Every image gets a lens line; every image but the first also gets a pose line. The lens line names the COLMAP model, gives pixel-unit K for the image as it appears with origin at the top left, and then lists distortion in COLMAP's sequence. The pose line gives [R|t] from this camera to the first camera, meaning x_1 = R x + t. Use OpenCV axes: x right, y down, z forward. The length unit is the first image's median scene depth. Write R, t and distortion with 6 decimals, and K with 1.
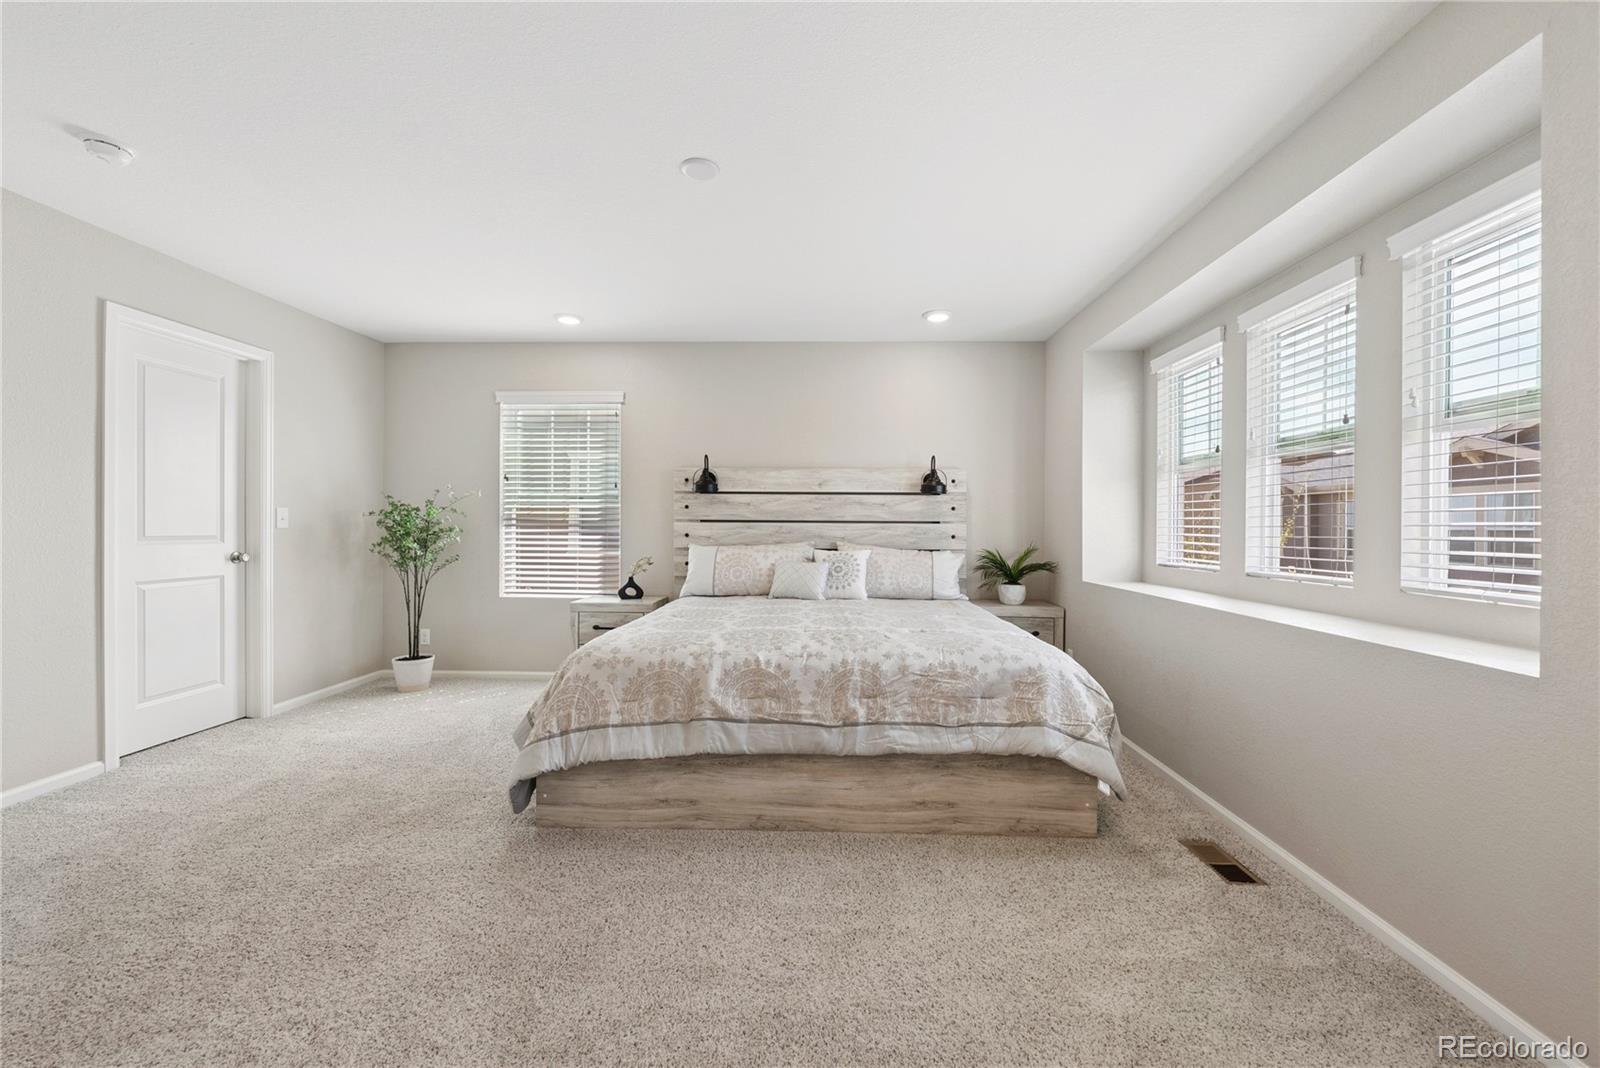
lens RADIAL K [[653.3, 0, 801.5], [0, 653.3, 529.4], [0, 0, 1]] dist [0.000598, -0.000042]
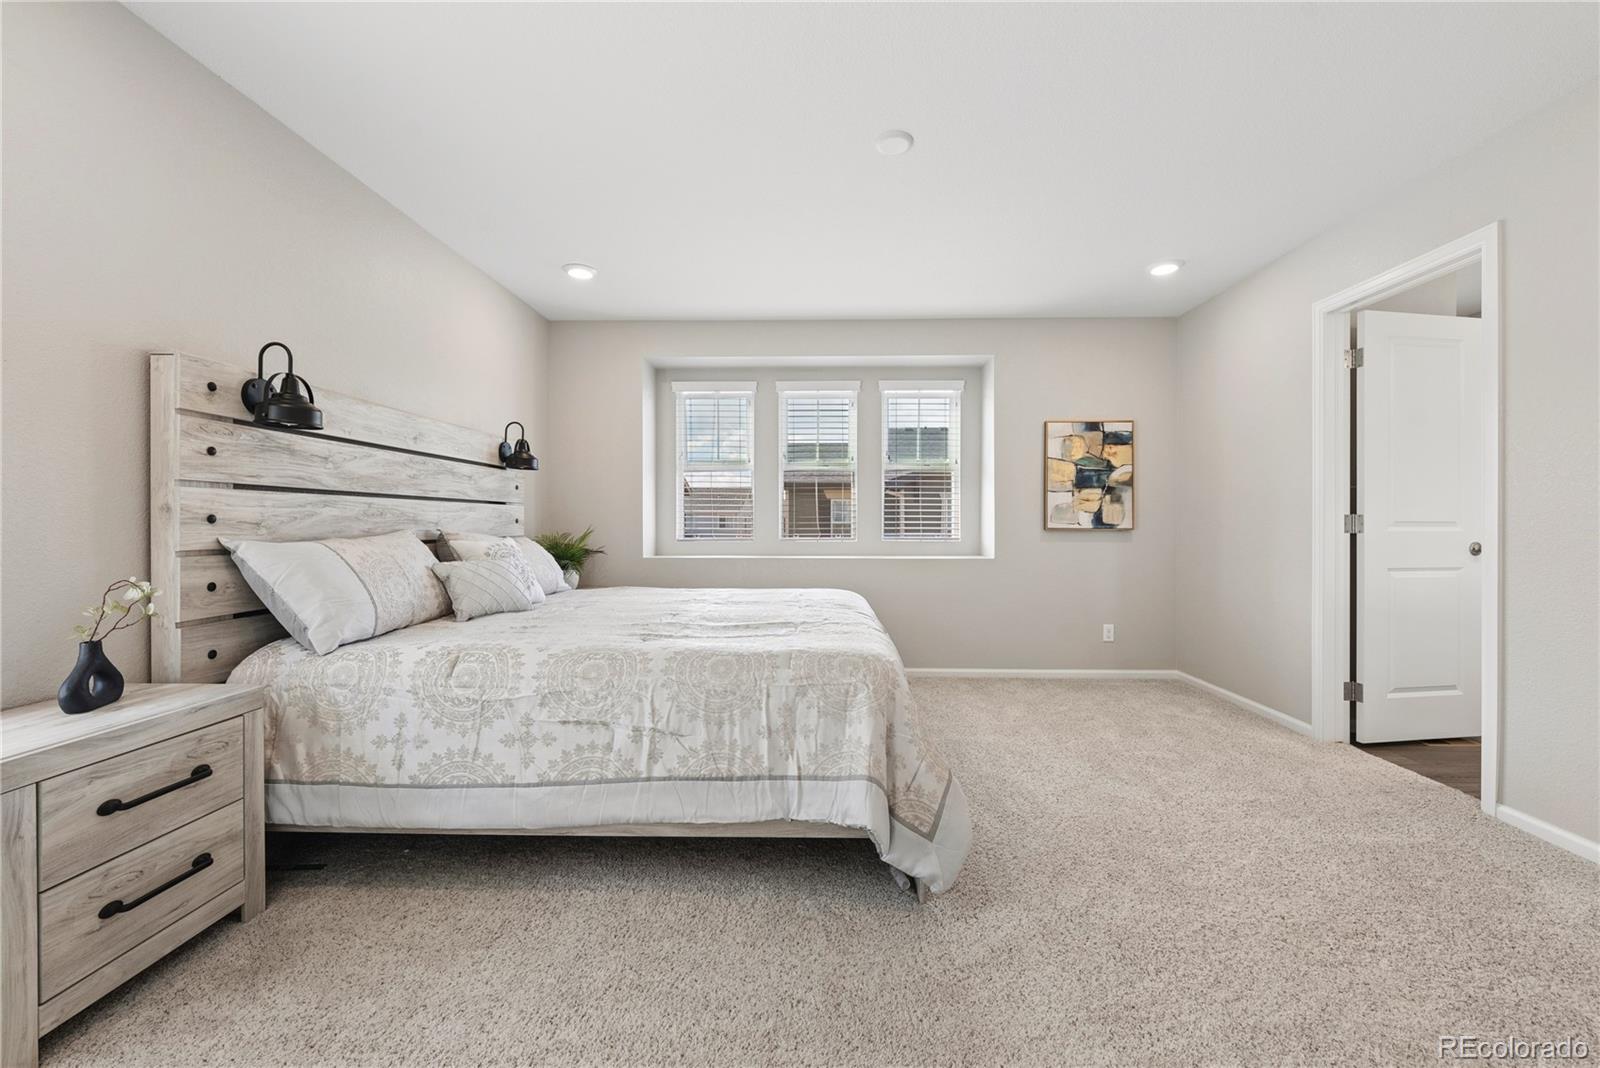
lens RADIAL K [[653.3, 0, 804.7], [0, 653.3, 524.9], [0, 0, 1]] dist [0.000598, -0.000042]
pose [[-0.039990, -0.008618, 0.999163, -0.619095], [0.004856, 0.999949, 0.008820, 0.010927], [-0.999188, 0.005205, -0.039946, 0.649246]]
